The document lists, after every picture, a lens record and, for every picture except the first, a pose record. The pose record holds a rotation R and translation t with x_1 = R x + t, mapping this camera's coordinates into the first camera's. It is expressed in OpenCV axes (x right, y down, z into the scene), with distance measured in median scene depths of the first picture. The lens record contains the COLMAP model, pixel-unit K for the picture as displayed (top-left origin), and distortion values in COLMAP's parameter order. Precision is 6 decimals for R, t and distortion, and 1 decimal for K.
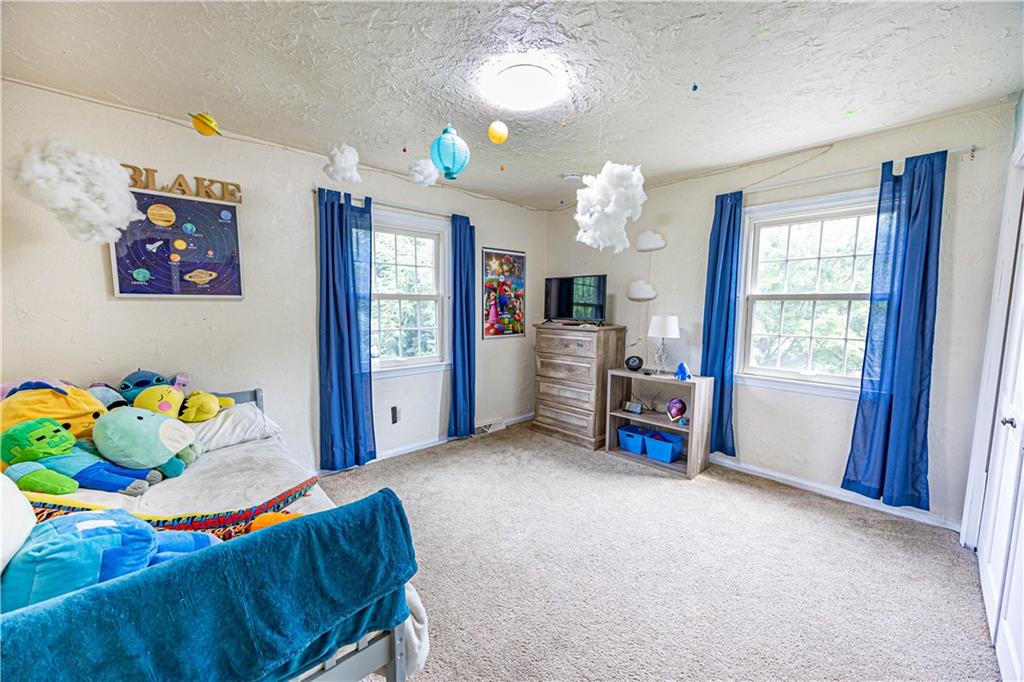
lens RADIAL K [[394.0, 0, 510.9], [0, 394.0, 344.6], [0, 0, 1]] dist [-0.001391, -0.000100]
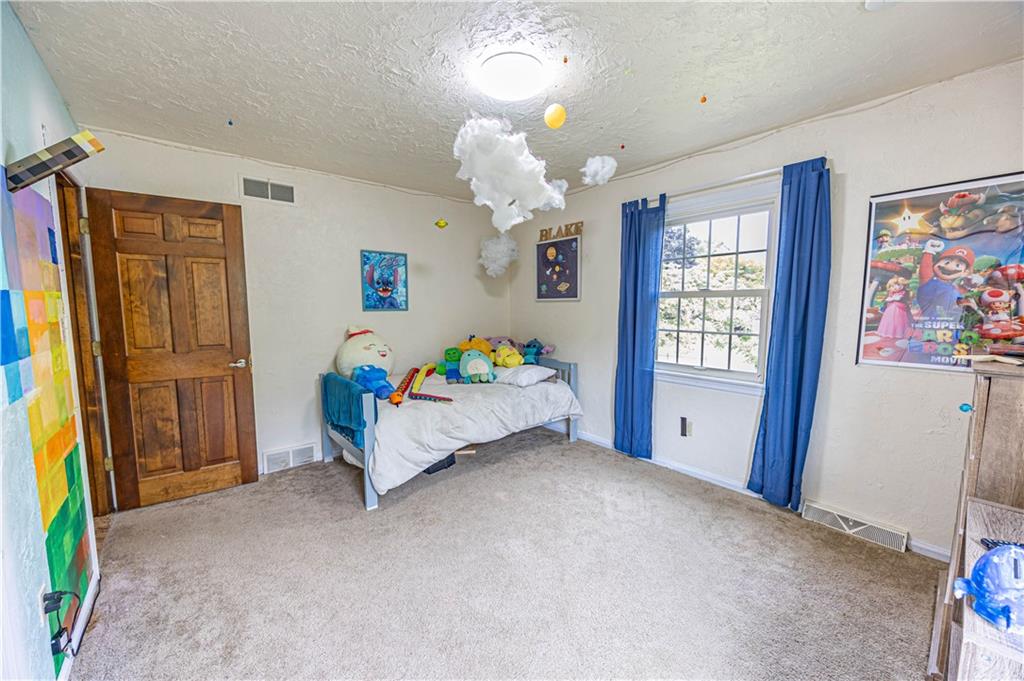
lens RADIAL K [[394.0, 0, 510.9], [0, 394.0, 344.1], [0, 0, 1]] dist [-0.001391, -0.000100]
pose [[-0.063824, 0.096323, -0.993302, 0.566641], [-0.095807, 0.990142, 0.102172, -0.057388], [0.993352, 0.101686, -0.053966, 0.603639]]
